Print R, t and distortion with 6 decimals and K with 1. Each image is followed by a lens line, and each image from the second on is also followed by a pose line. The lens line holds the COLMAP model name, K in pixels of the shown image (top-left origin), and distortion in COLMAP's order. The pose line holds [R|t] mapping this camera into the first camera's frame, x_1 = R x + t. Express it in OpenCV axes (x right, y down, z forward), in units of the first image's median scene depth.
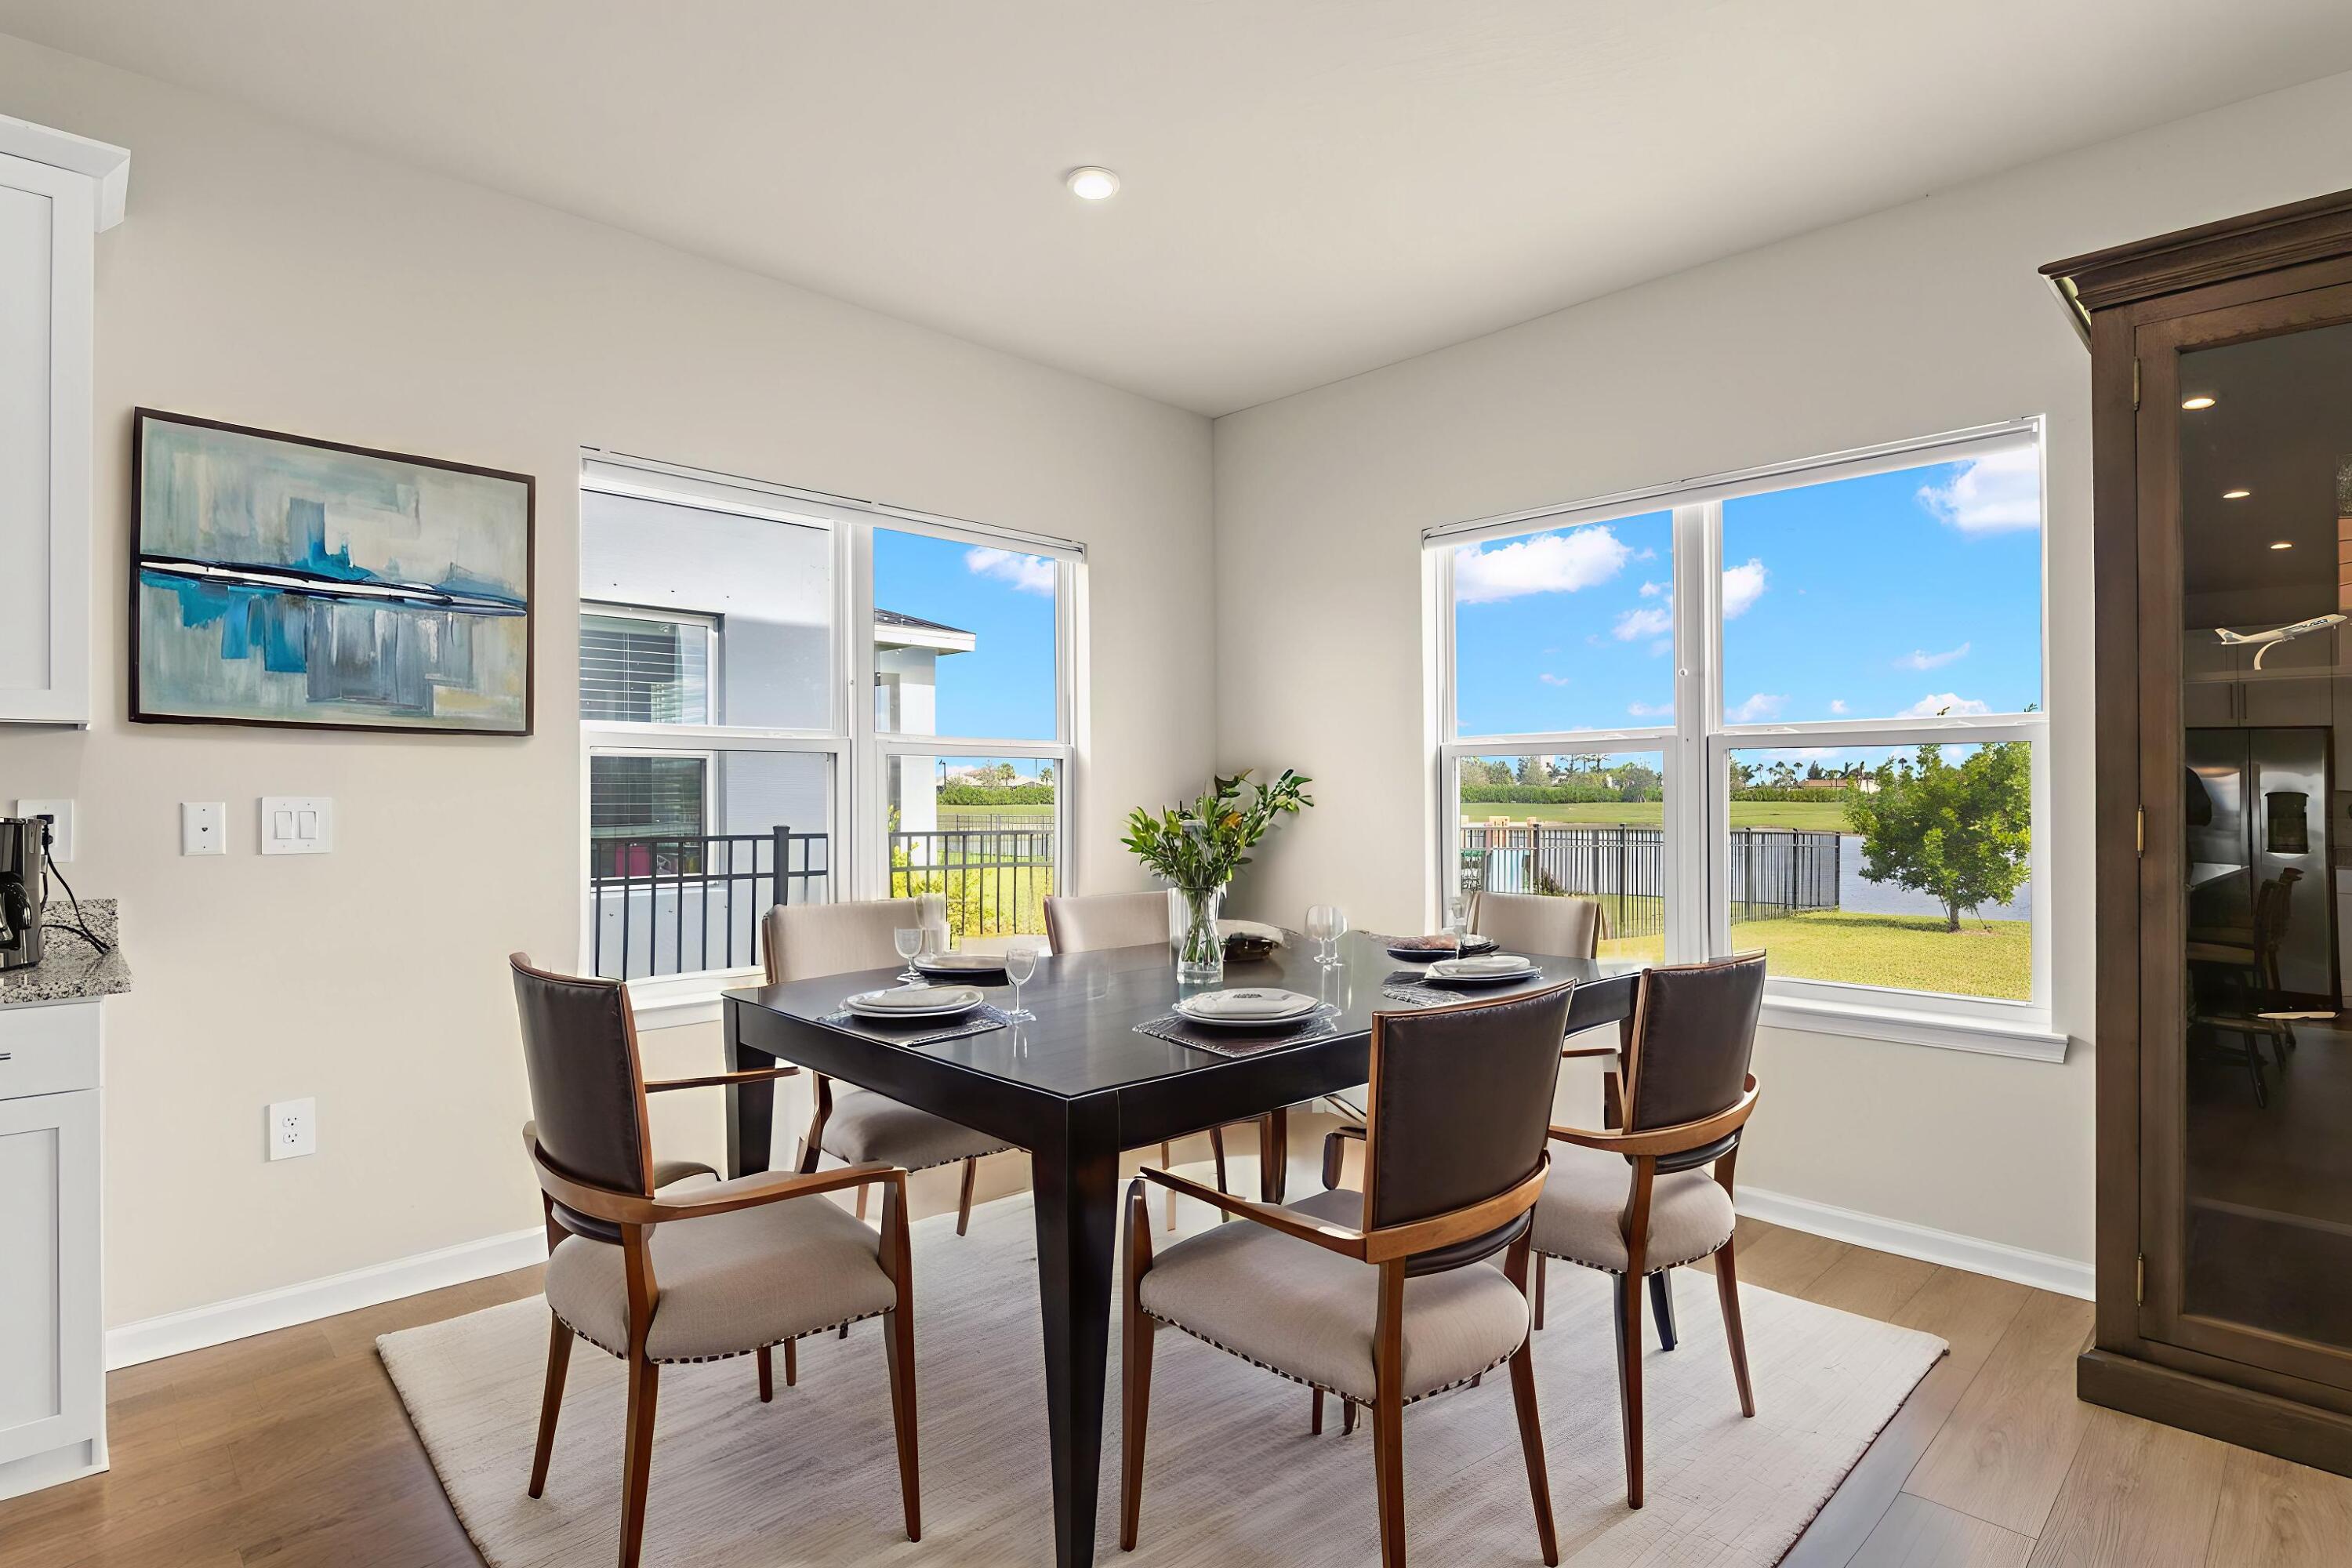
lens RADIAL K [[1142.1, 0, 1175.1], [0, 1142.1, 782.6], [0, 0, 1]] dist [0.002473, 0.000129]
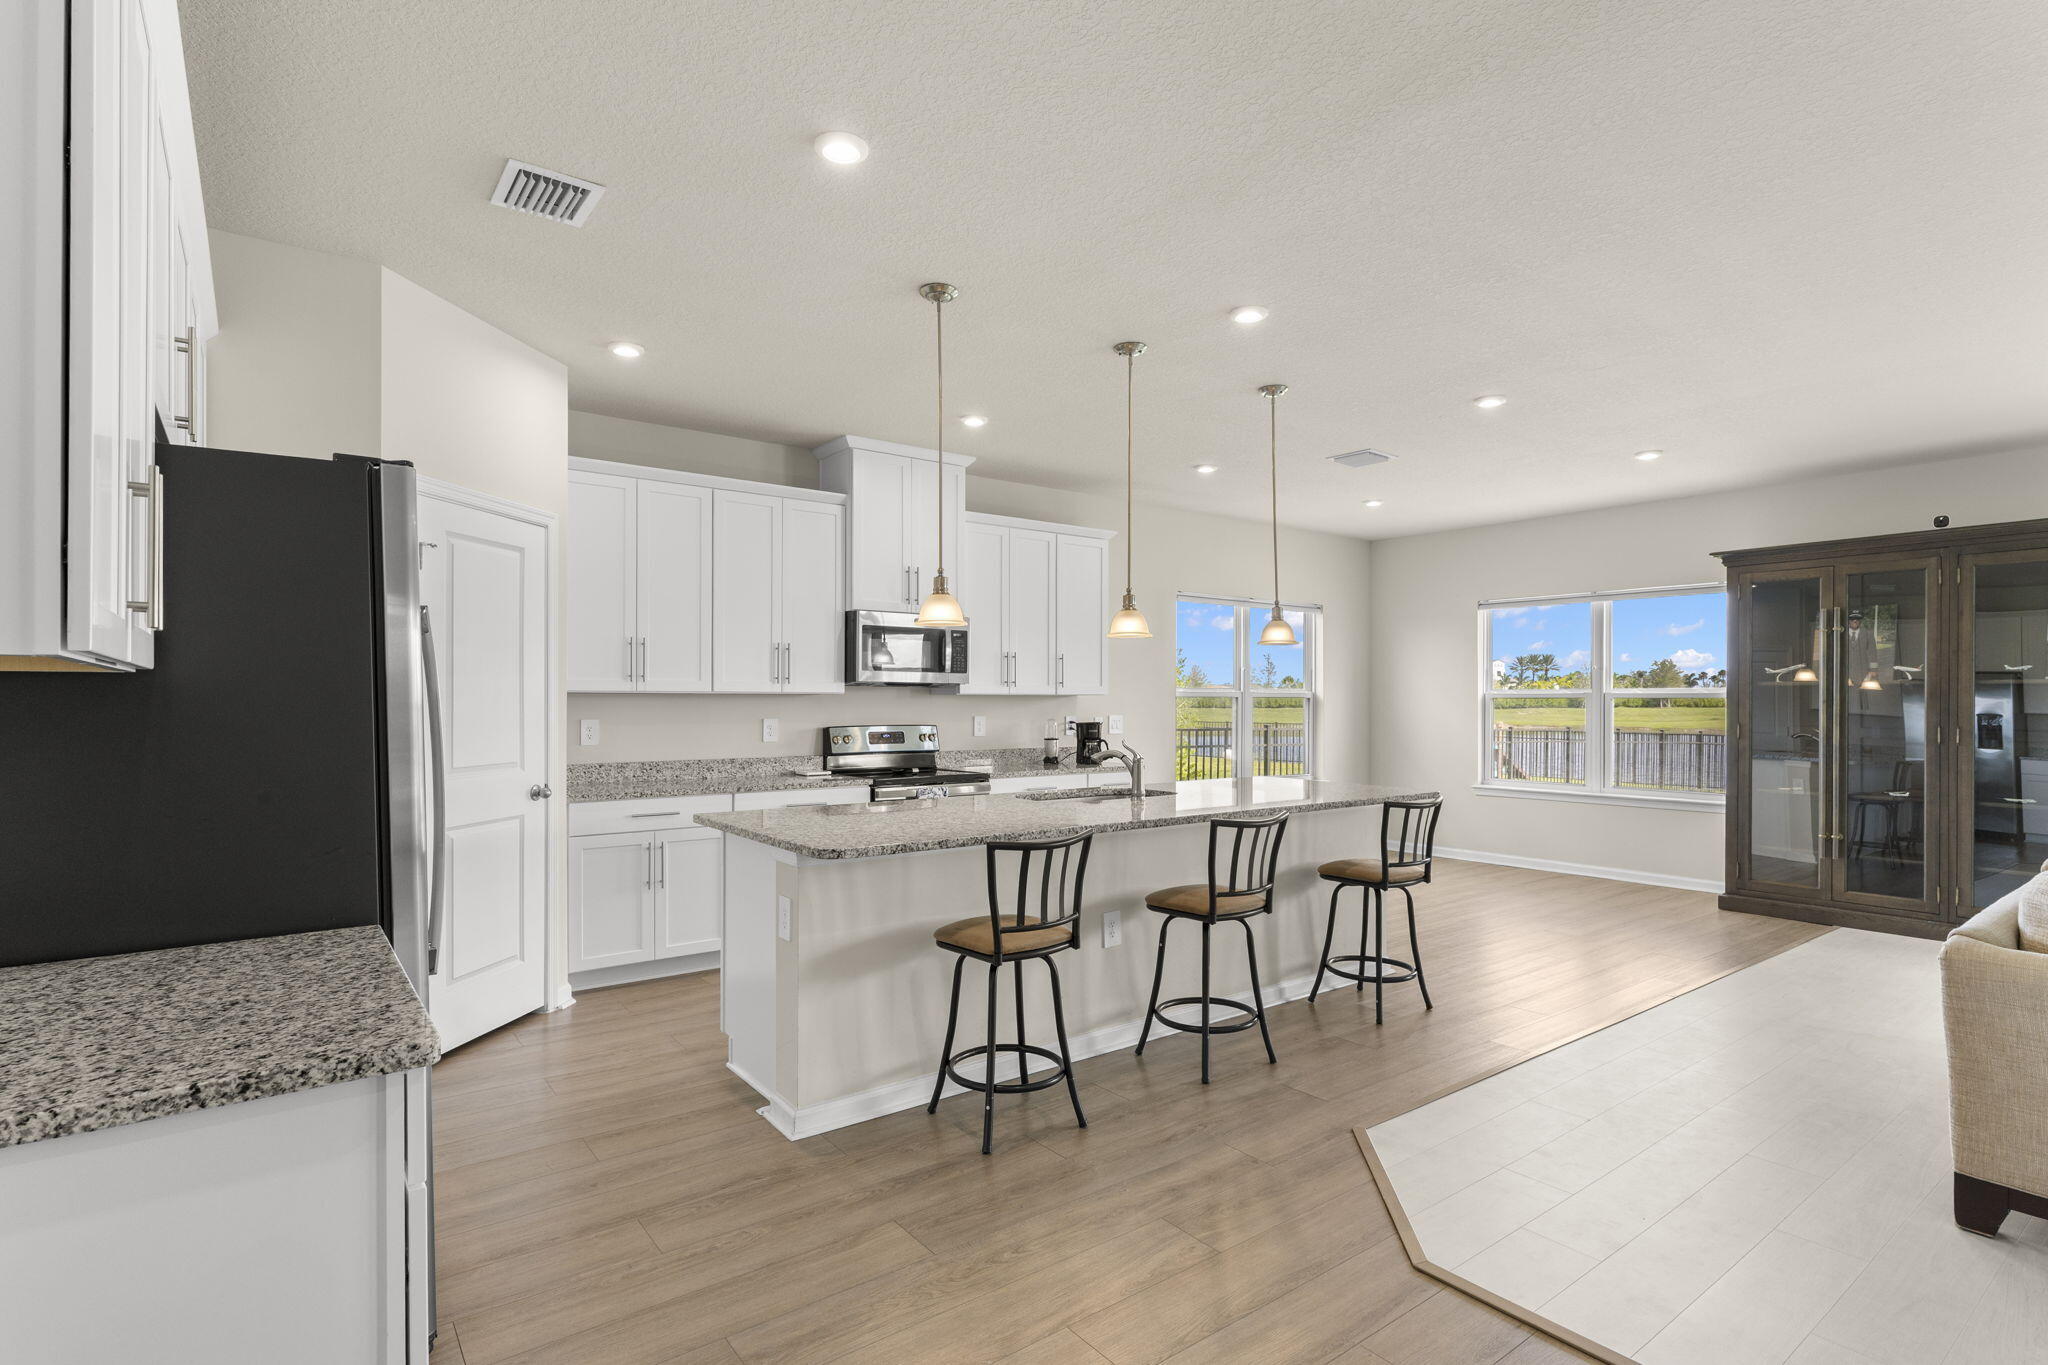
lens RADIAL K [[994.5, 0, 1028.6], [0, 994.5, 691.6], [0, 0, 1]] dist [0.002473, 0.000129]
pose [[0.992192, 0.004122, -0.124653, -0.241008], [-0.003541, 0.999982, 0.004888, -0.023941], [0.124671, -0.004409, 0.992188, -0.623304]]
